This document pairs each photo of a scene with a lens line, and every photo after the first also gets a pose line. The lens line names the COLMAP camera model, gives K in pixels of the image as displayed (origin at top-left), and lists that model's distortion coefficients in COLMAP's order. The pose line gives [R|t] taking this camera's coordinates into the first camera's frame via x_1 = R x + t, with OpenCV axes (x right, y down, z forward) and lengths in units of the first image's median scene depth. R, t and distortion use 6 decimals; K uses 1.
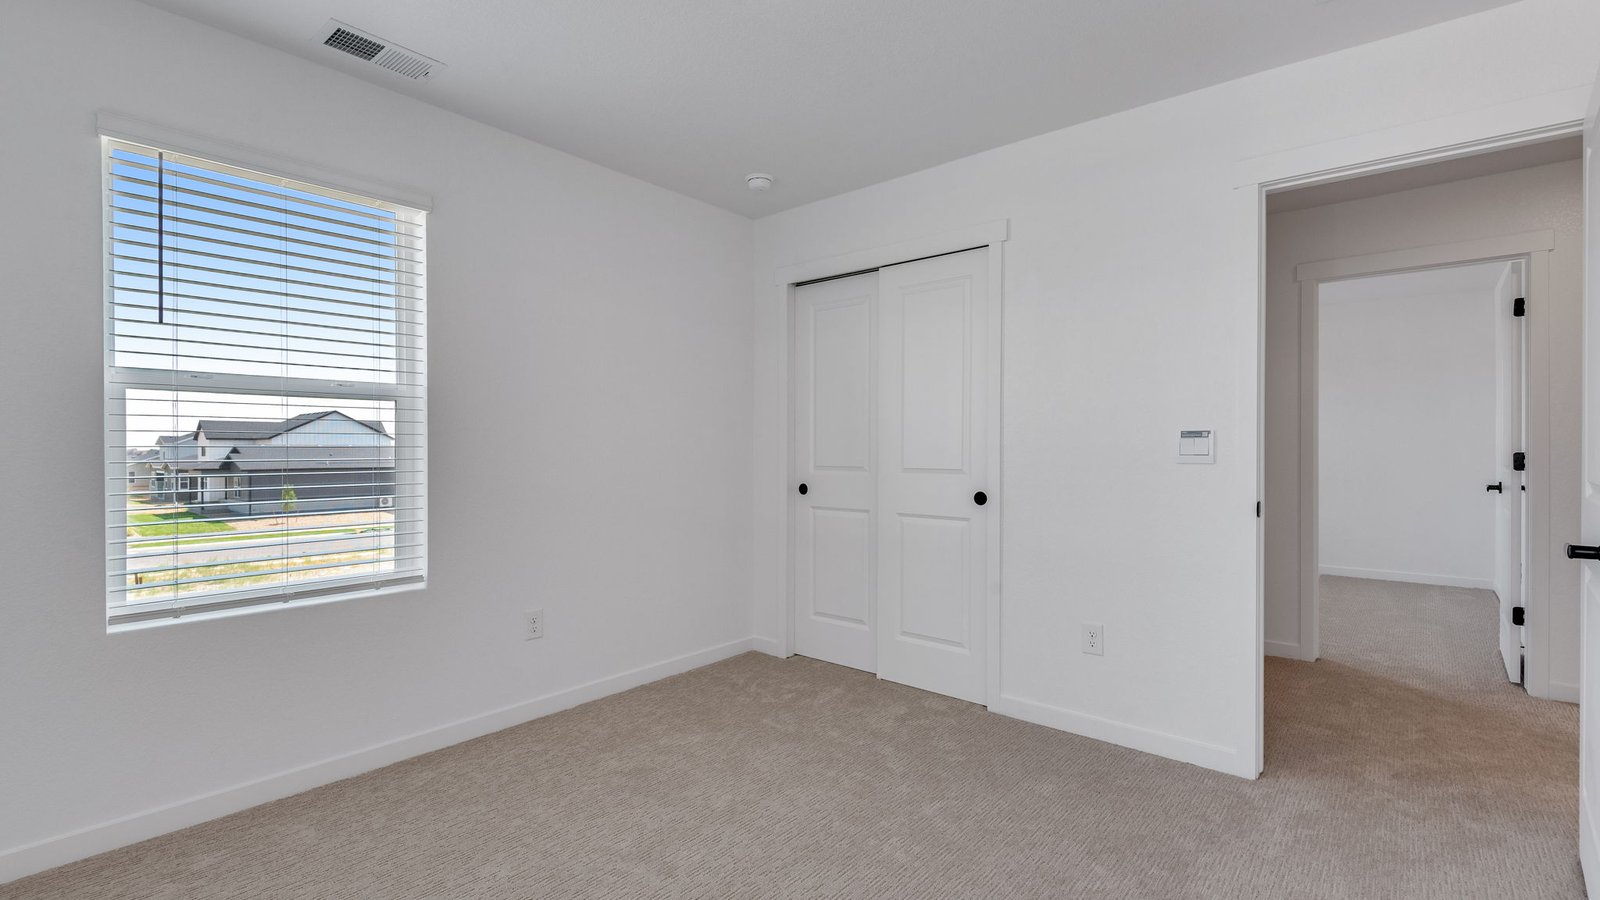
lens RADIAL K [[726.4, 0, 800.0], [0, 726.4, 450.0], [0, 0, 1]] dist [-0.001871, -0.000587]
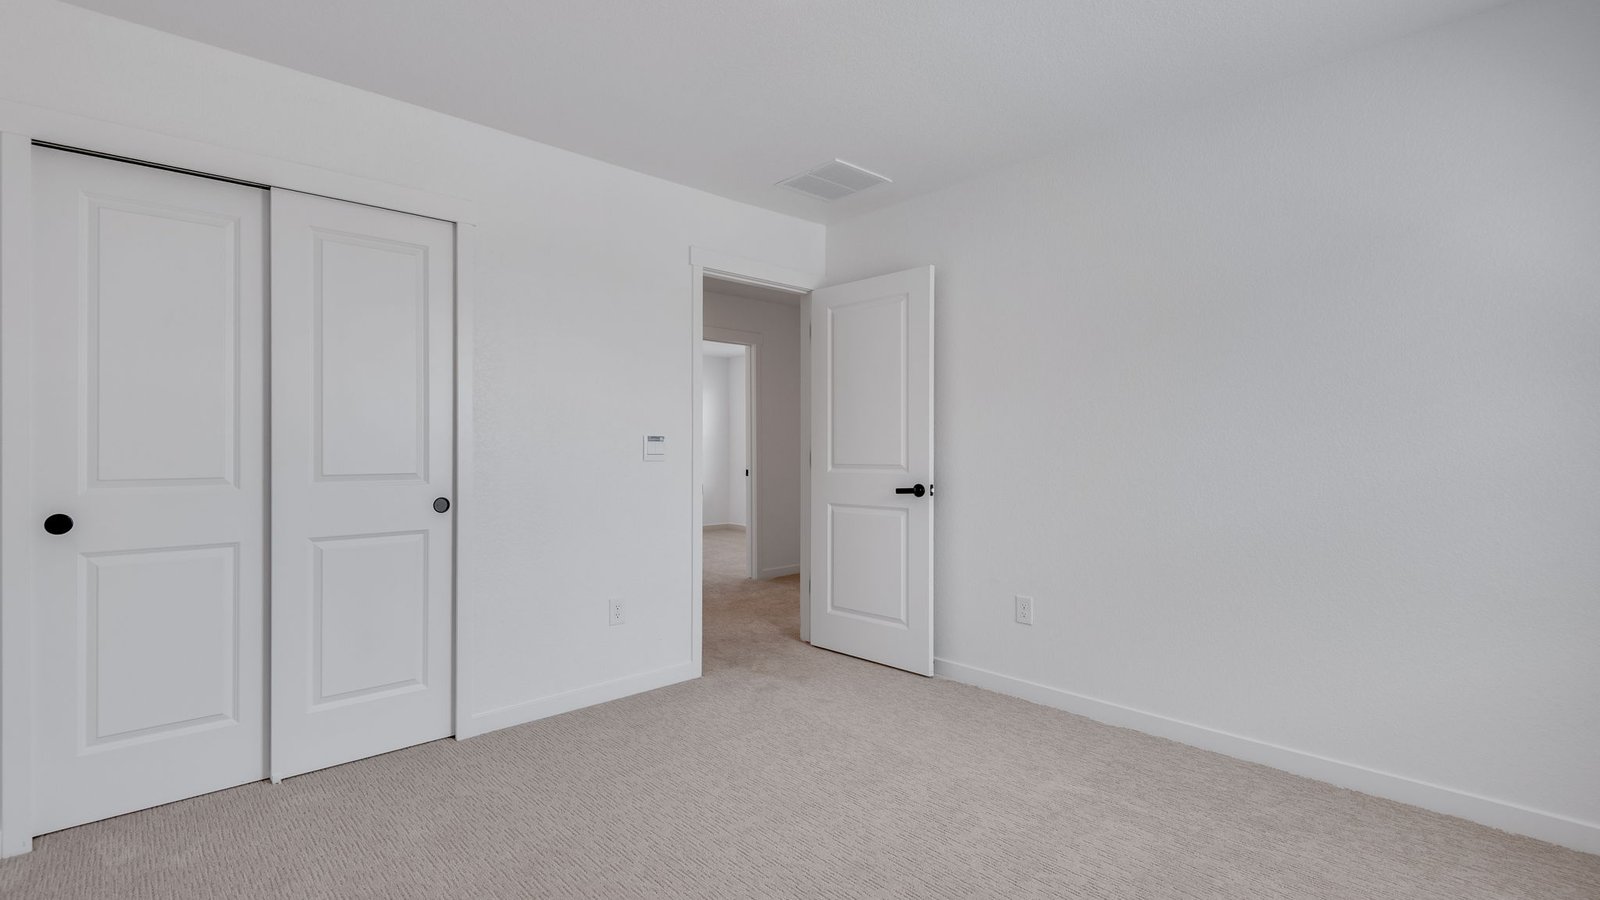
lens RADIAL K [[726.4, 0, 800.0], [0, 726.4, 450.0], [0, 0, 1]] dist [-0.001871, -0.000587]
pose [[0.104172, 0.010479, 0.994504, -0.571996], [0.010545, 0.999877, -0.011641, 0.013323], [-0.994503, 0.011700, 0.104048, 0.462411]]
